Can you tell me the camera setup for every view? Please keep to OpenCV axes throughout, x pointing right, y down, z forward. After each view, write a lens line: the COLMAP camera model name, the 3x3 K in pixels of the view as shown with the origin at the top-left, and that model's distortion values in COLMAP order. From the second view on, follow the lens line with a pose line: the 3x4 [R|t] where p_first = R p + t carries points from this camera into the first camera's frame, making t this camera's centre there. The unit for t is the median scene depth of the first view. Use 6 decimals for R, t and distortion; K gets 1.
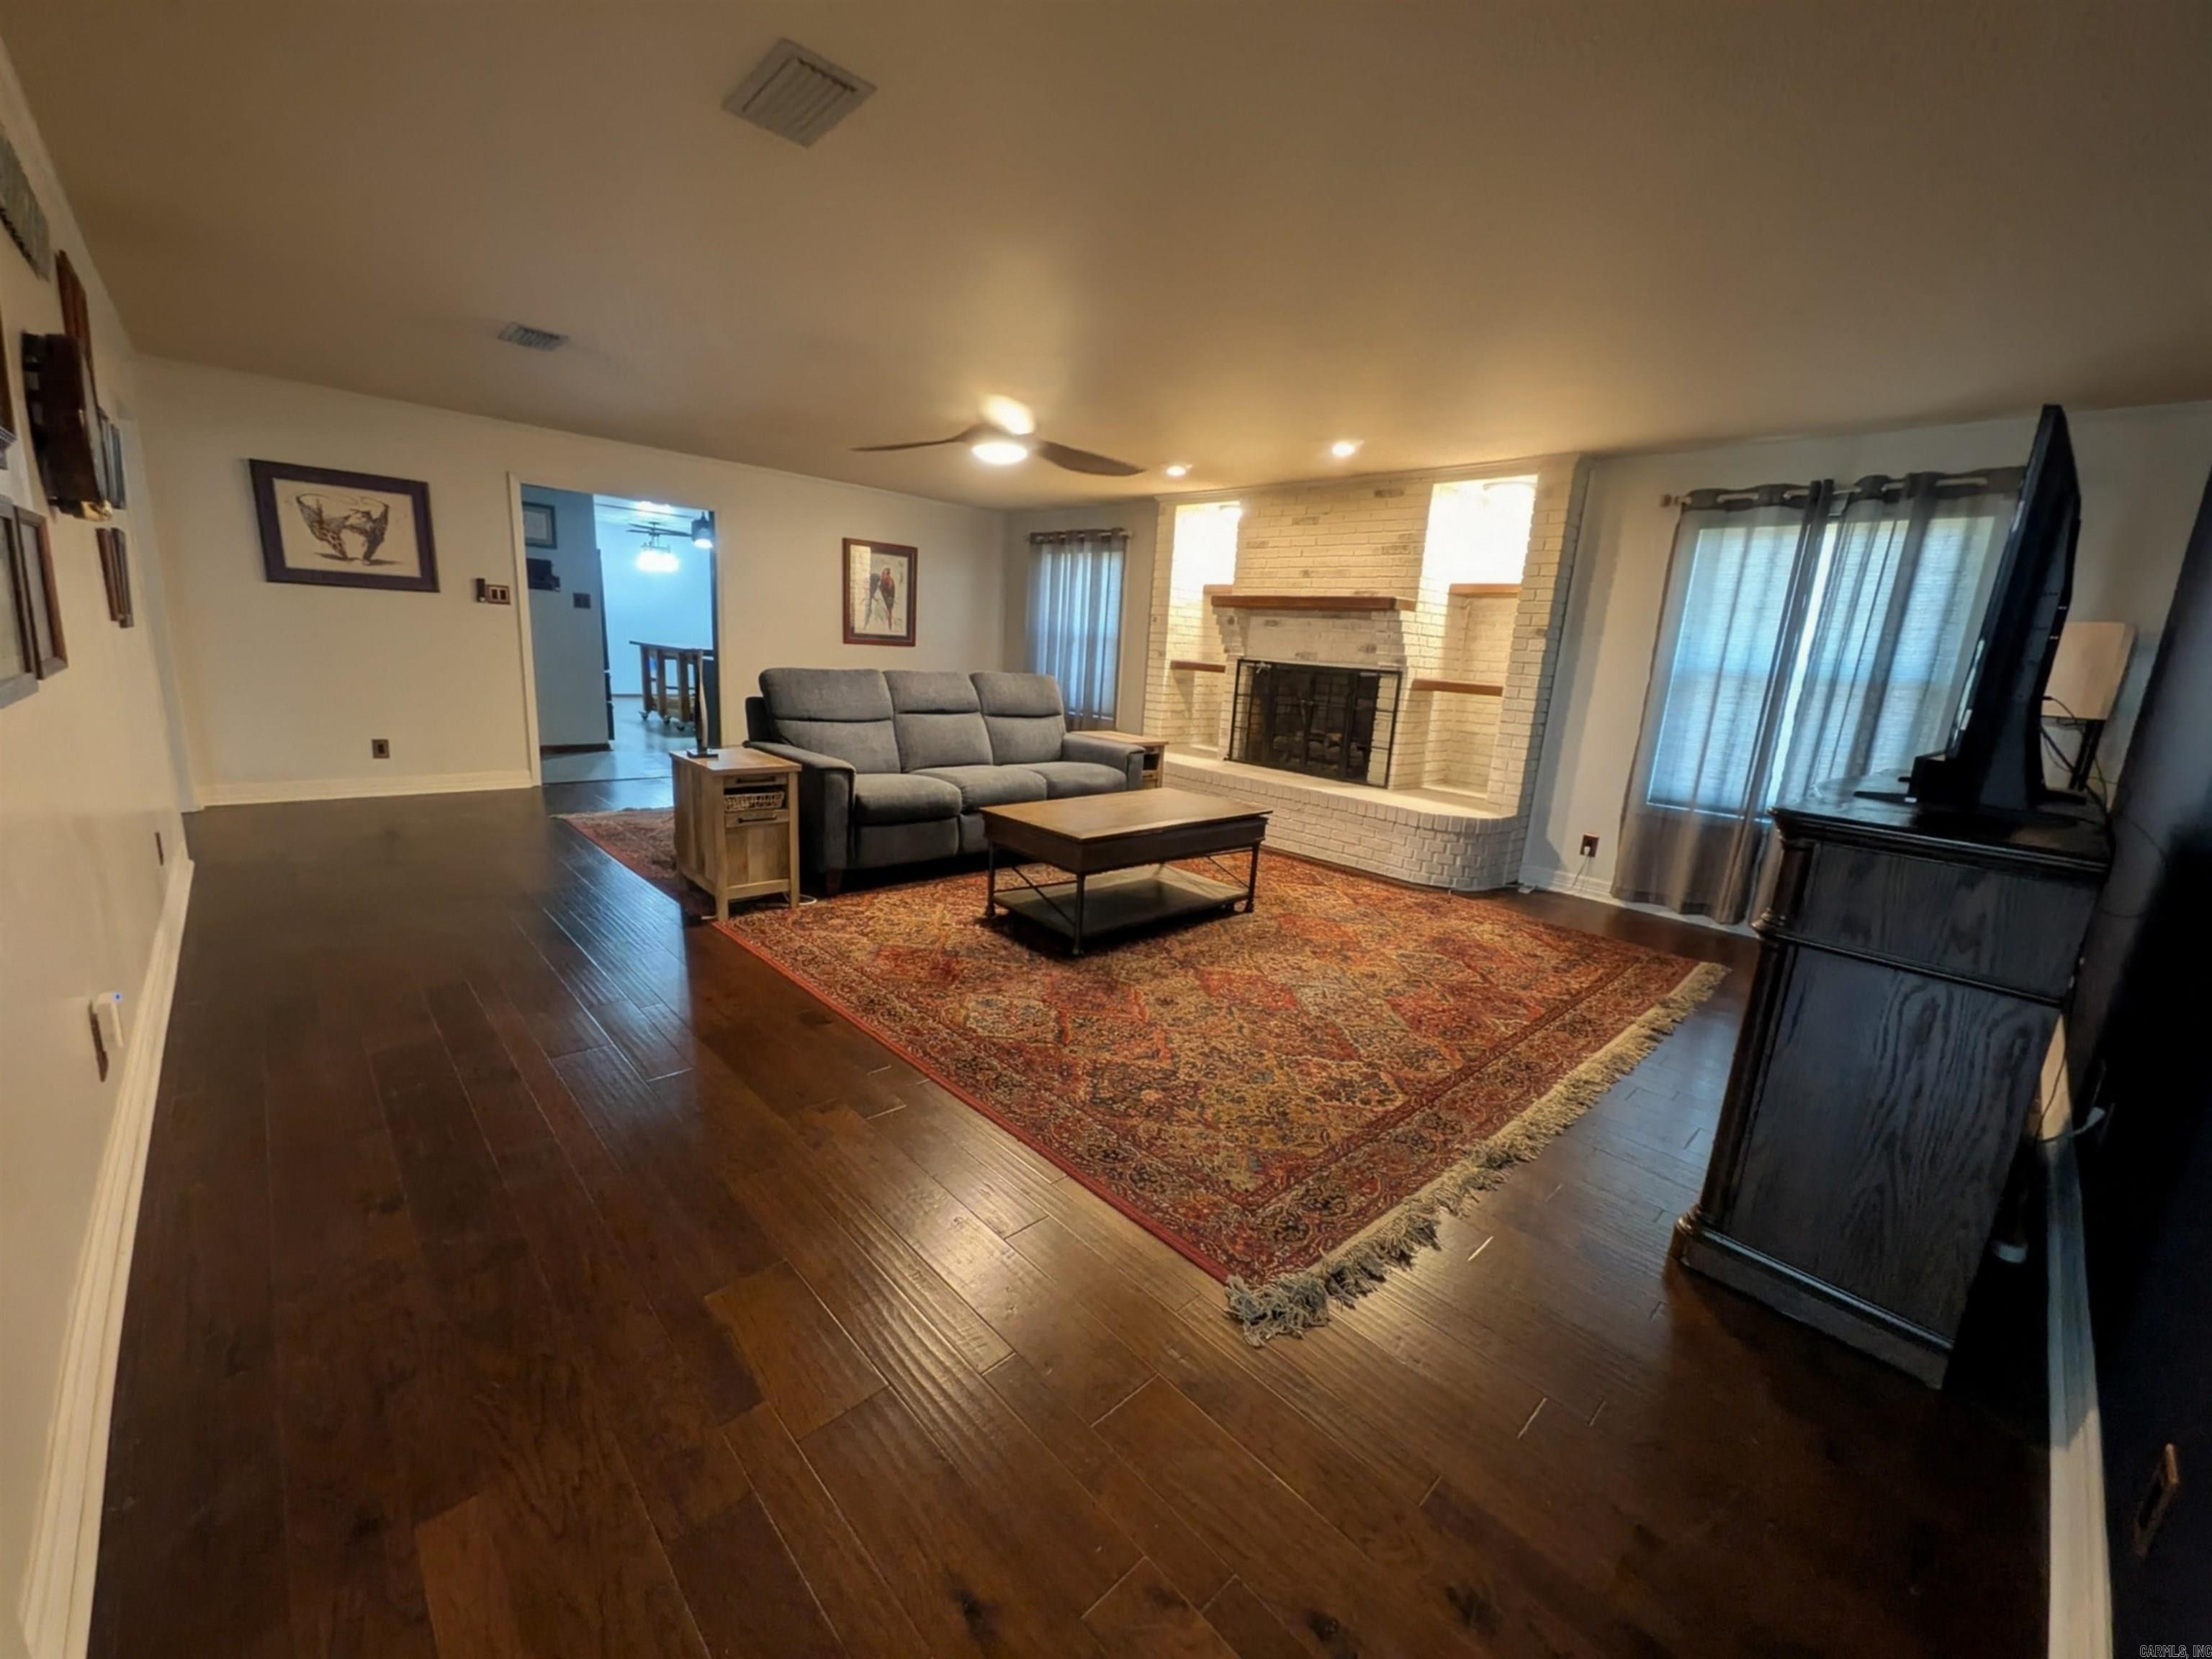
lens RADIAL K [[872.9, 0, 1113.5], [0, 872.9, 828.3], [0, 0, 1]] dist [0.004876, -0.000101]
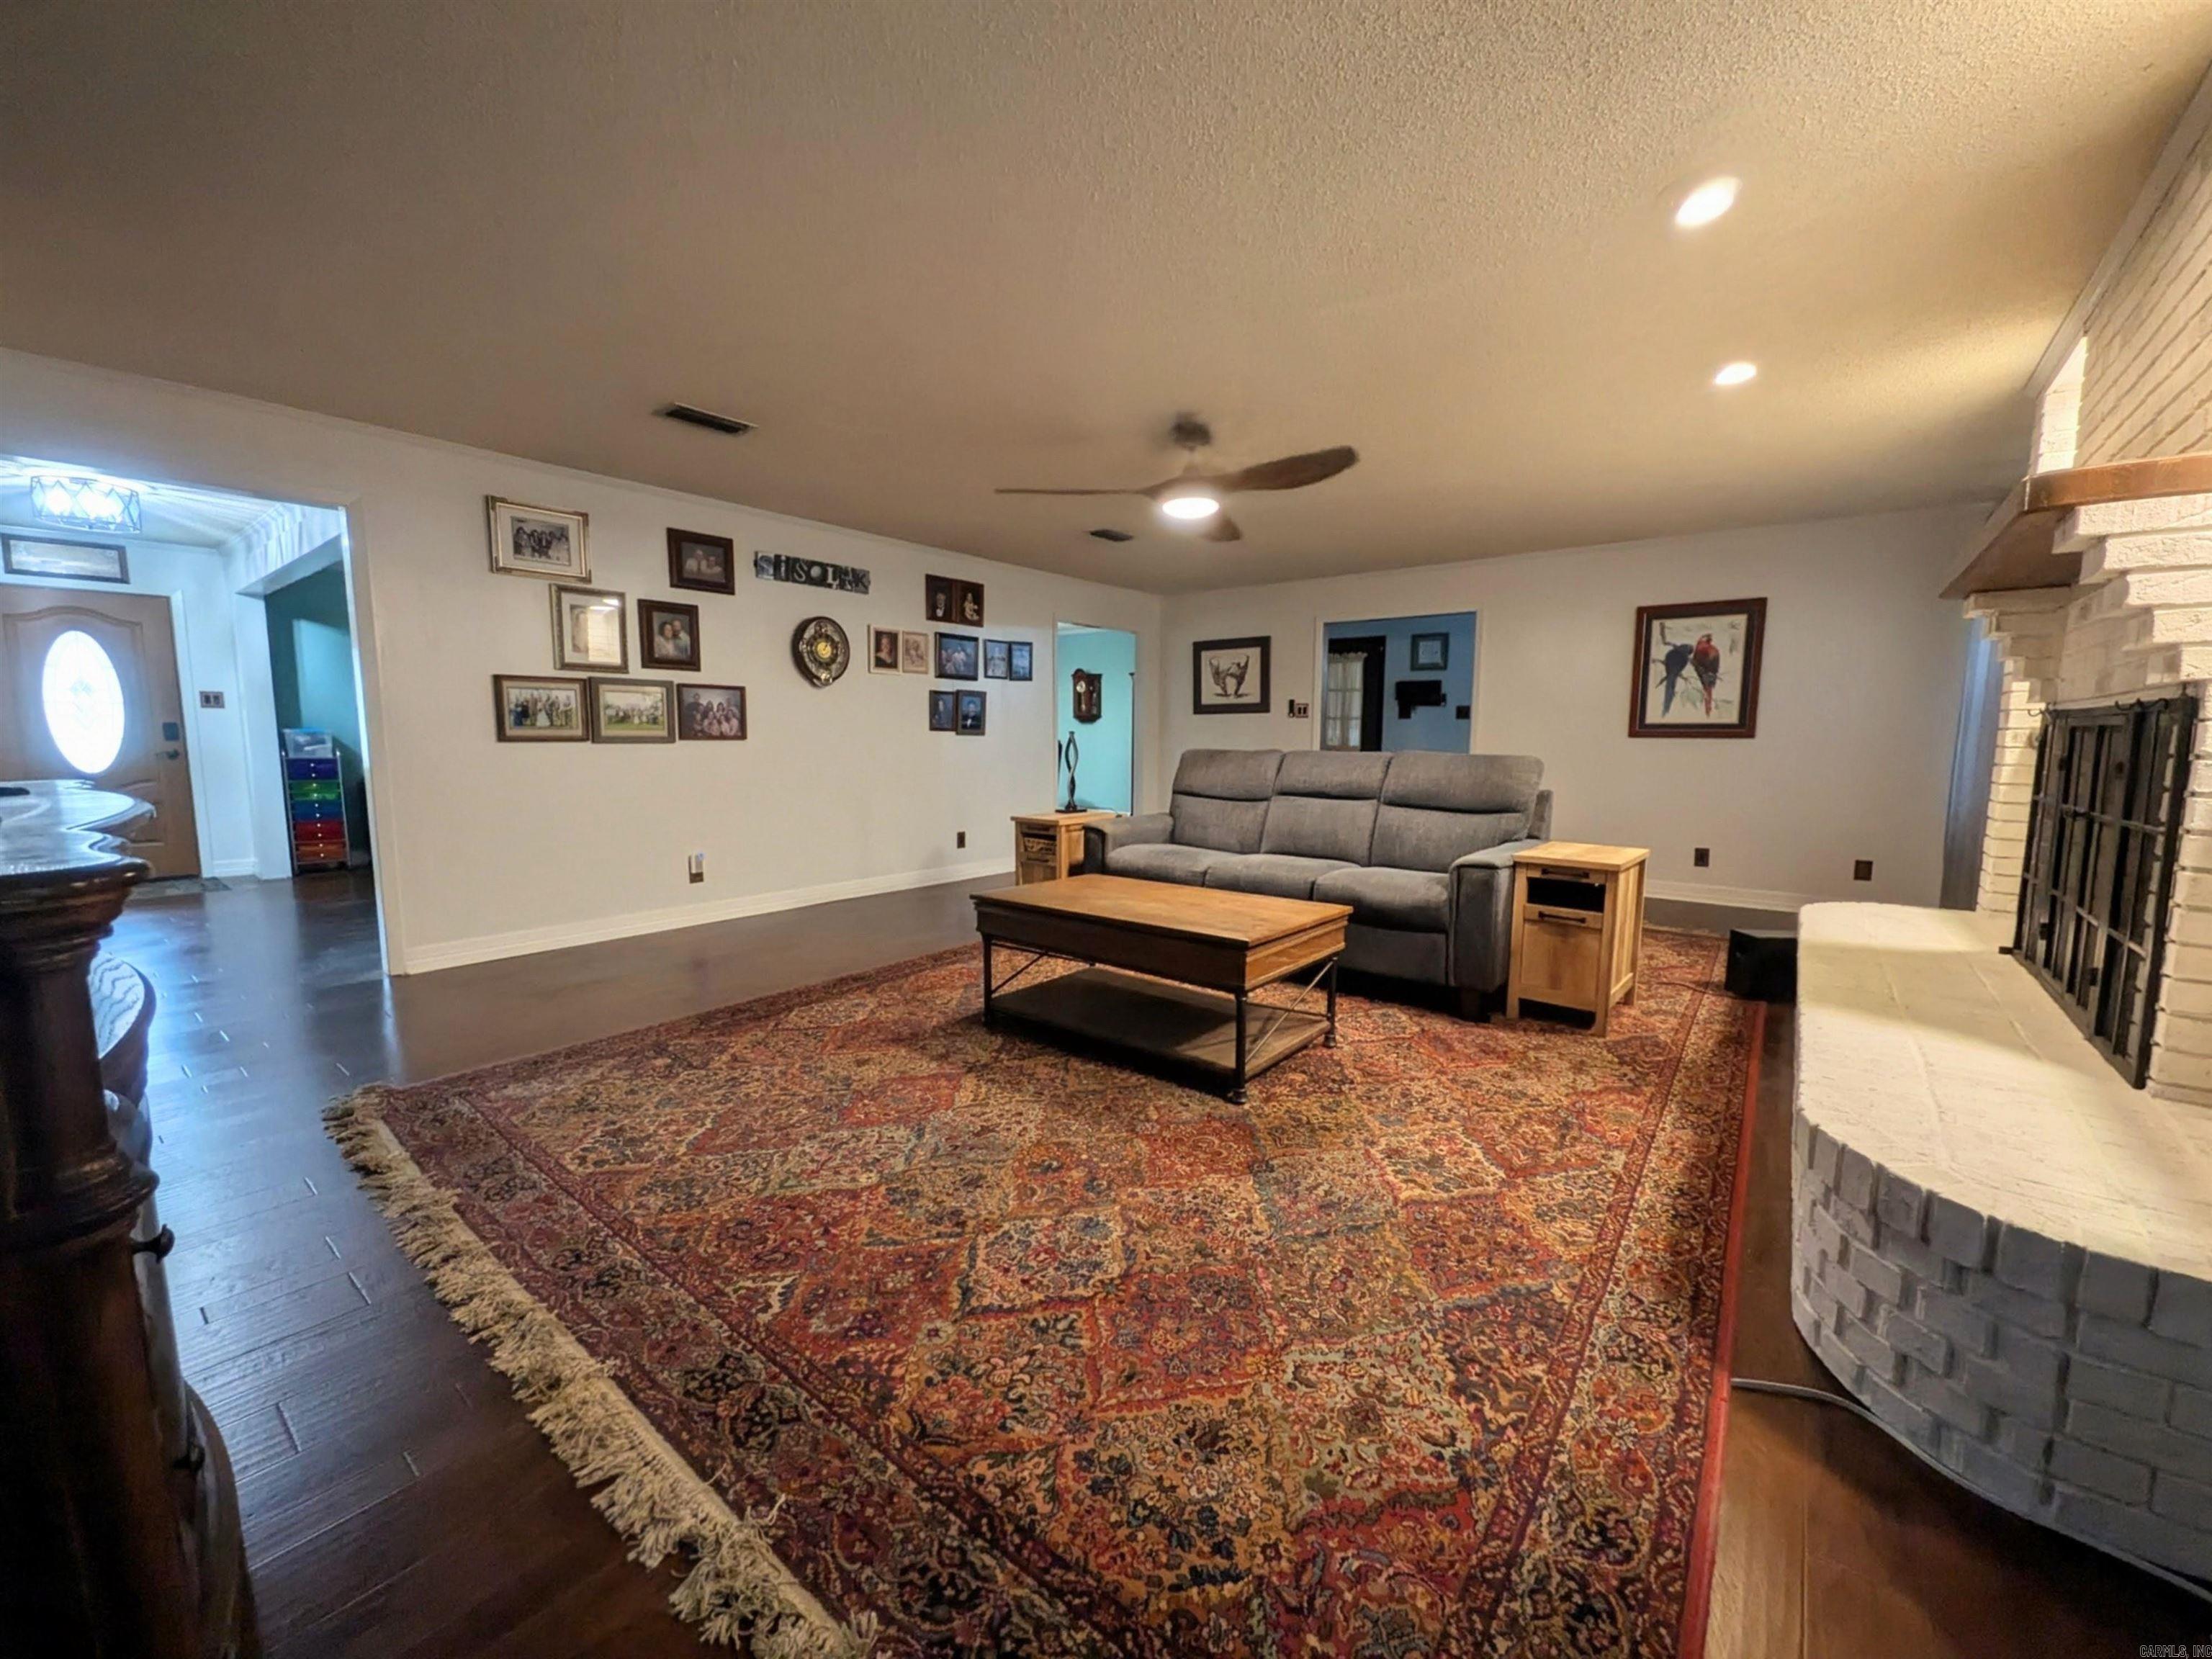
lens RADIAL K [[872.9, 0, 1113.5], [0, 872.9, 828.3], [0, 0, 1]] dist [0.004876, -0.000101]
pose [[0.136531, 0.047716, -0.989486, 0.797706], [-0.203534, 0.978881, 0.019121, -0.094417], [0.969501, 0.198784, 0.143359, 0.845836]]
